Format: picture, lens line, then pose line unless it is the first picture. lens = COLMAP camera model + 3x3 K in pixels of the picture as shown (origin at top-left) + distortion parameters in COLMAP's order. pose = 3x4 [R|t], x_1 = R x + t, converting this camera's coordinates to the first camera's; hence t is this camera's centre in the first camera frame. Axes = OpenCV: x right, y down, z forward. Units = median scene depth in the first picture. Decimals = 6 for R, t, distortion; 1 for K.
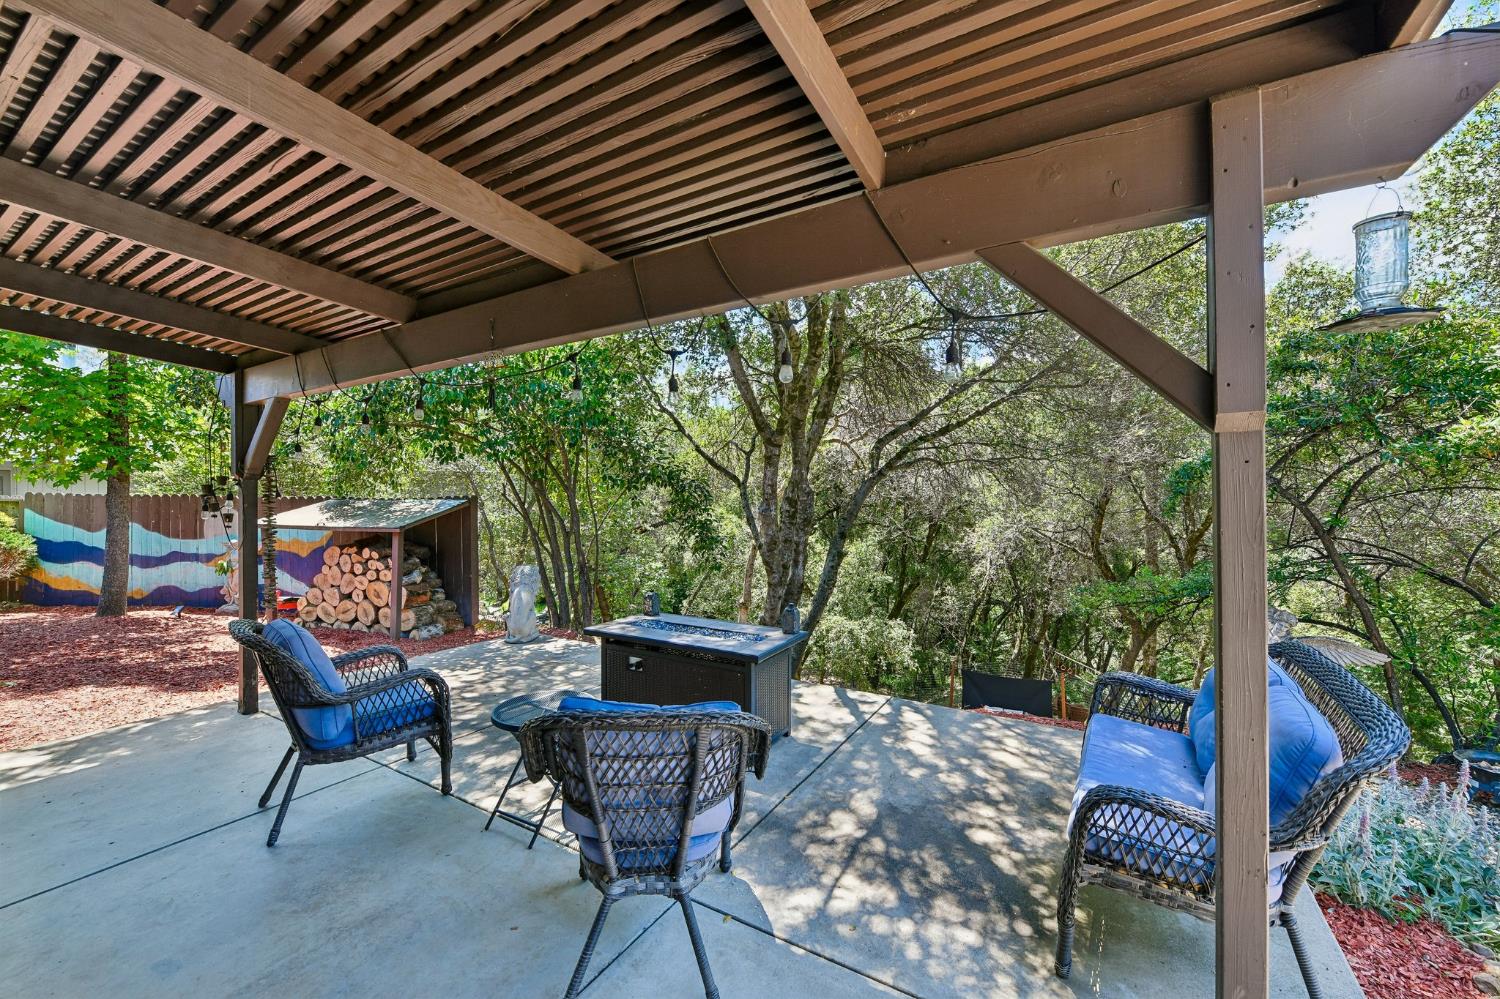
lens RADIAL K [[580.8, 0, 750.0], [0, 580.8, 499.5], [0, 0, 1]] dist [0.000505, 0.000027]
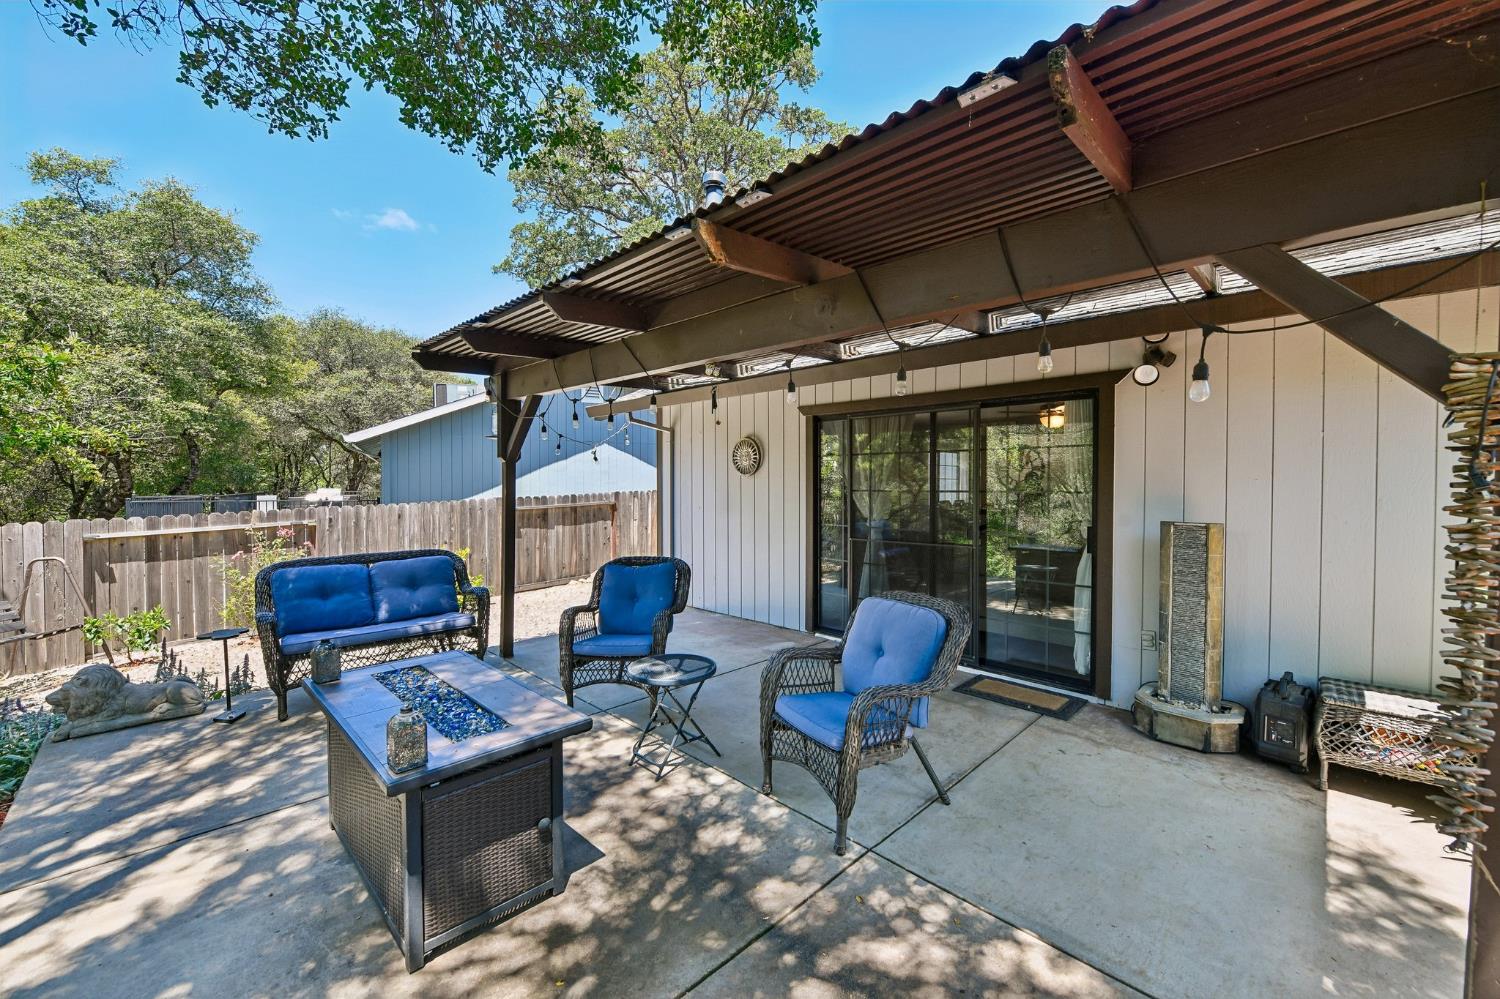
lens RADIAL K [[599.3, 0, 752.3], [0, 599.3, 490.4], [0, 0, 1]] dist [-0.001923, -0.000180]
pose [[-0.966101, -0.004676, 0.258123, -0.578531], [0.002811, 0.999586, 0.028629, -0.013517], [-0.258150, 0.028384, -0.965688, 1.488247]]
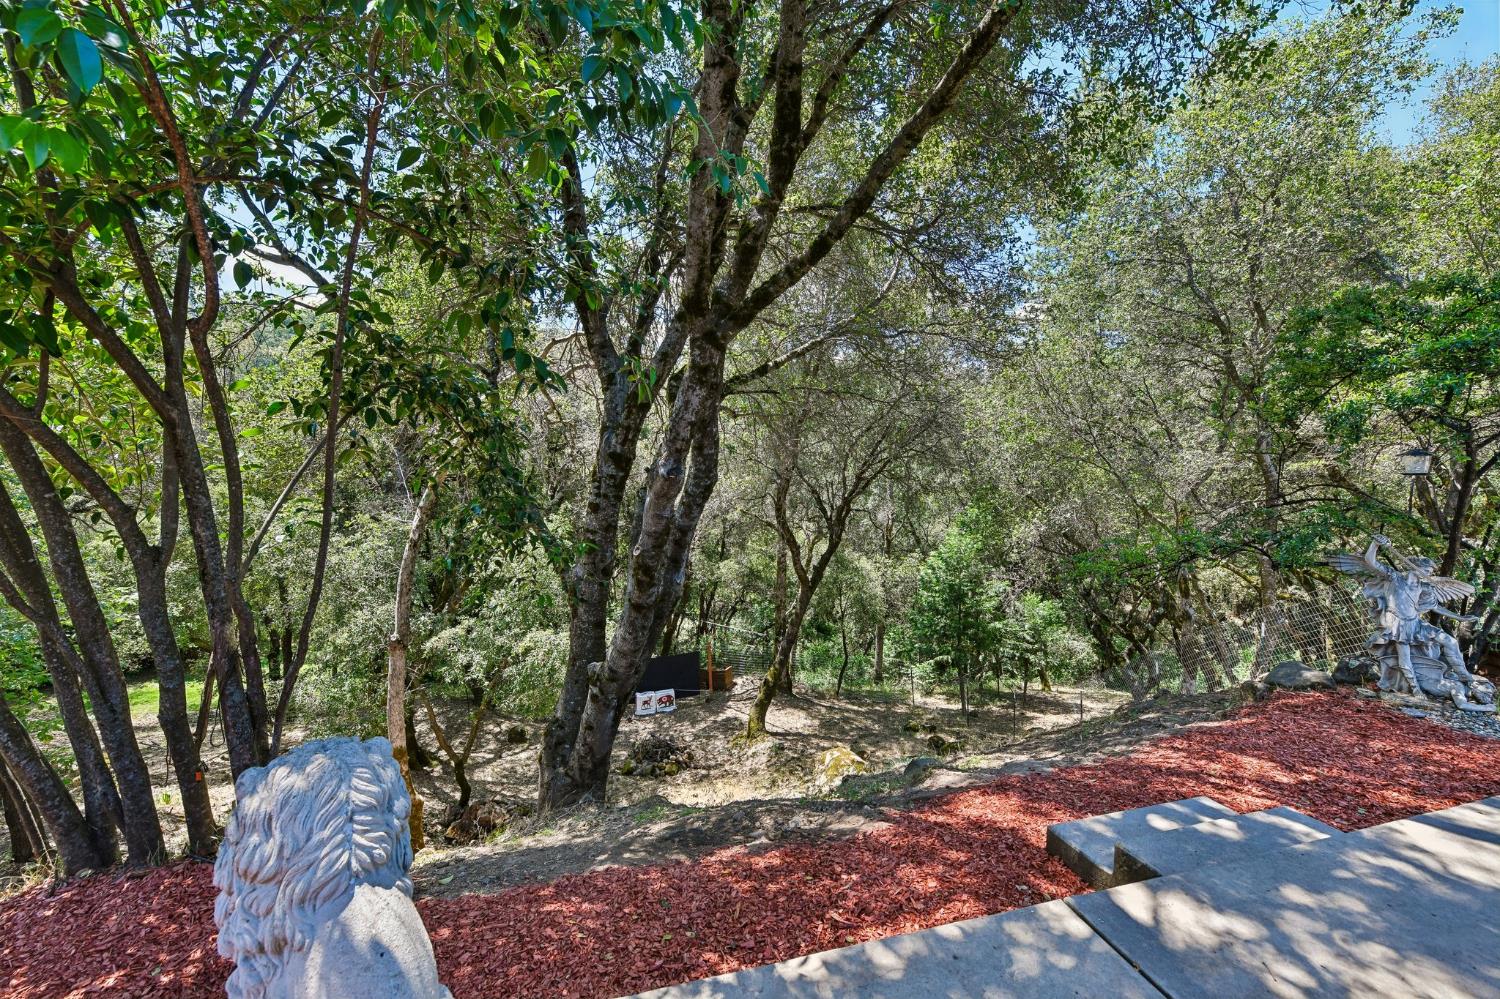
lens RADIAL K [[599.3, 0, 752.3], [0, 599.3, 490.4], [0, 0, 1]] dist [-0.001923, -0.000180]
pose [[0.705105, -0.023446, 0.708715, -0.680438], [0.006370, 0.999622, 0.026733, 0.049859], [-0.709074, -0.014335, 0.704988, 1.267245]]
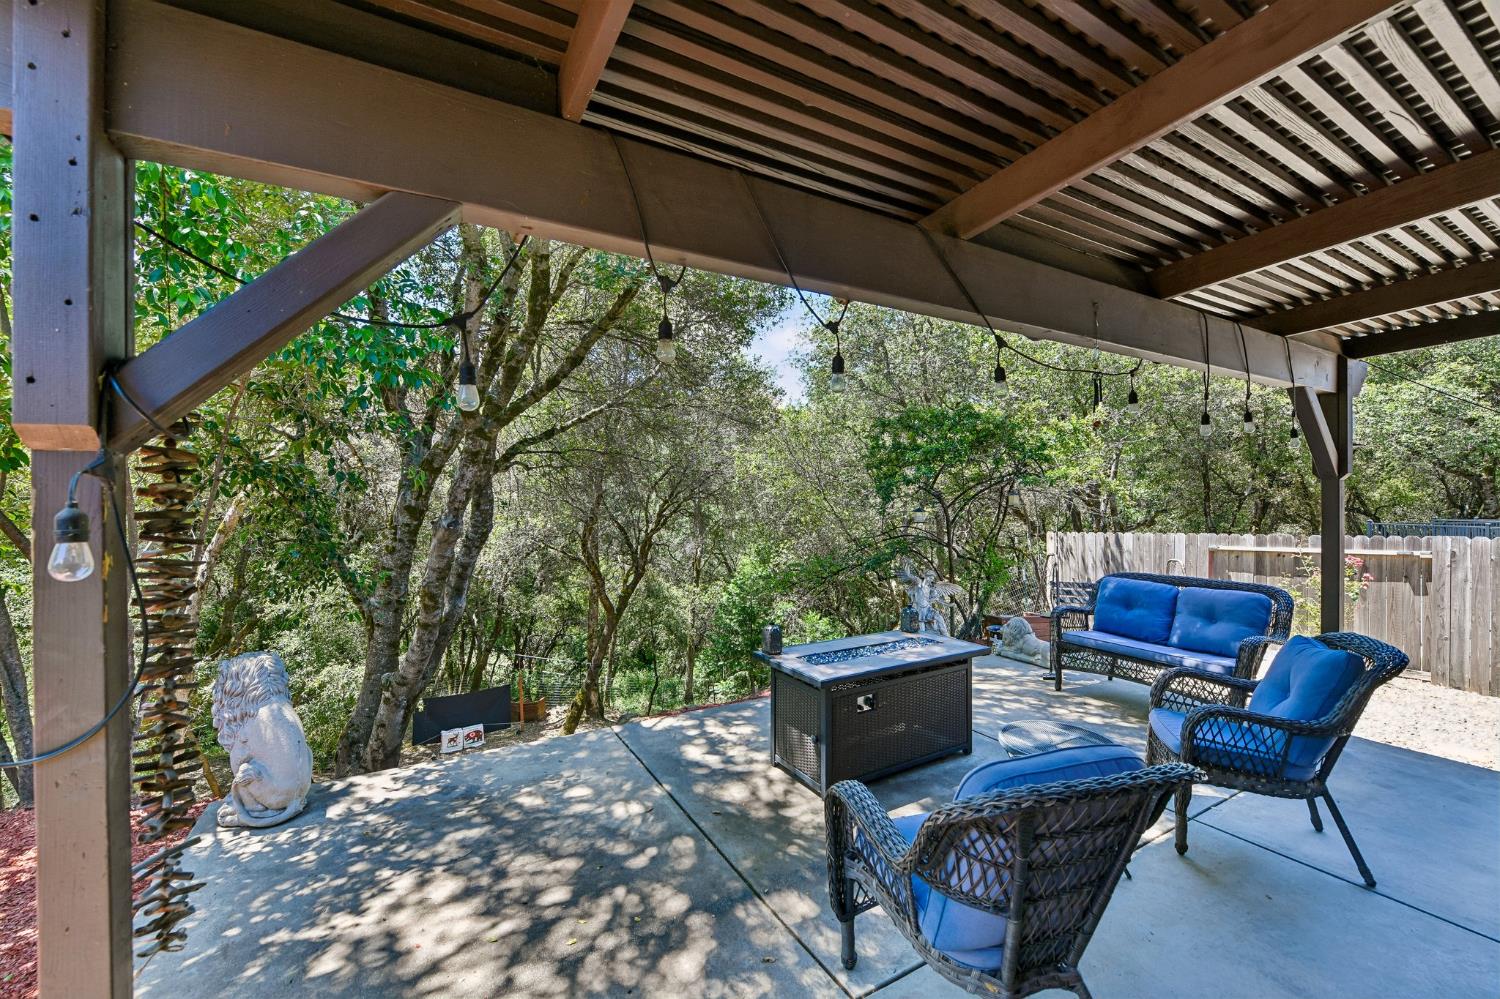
lens RADIAL K [[599.3, 0, 752.3], [0, 599.3, 490.4], [0, 0, 1]] dist [-0.001923, -0.000180]
pose [[0.491346, 0.017173, 0.870795, -0.986290], [0.008068, 0.999673, -0.024267, -0.002016], [-0.870927, 0.018949, 0.491047, 0.677132]]
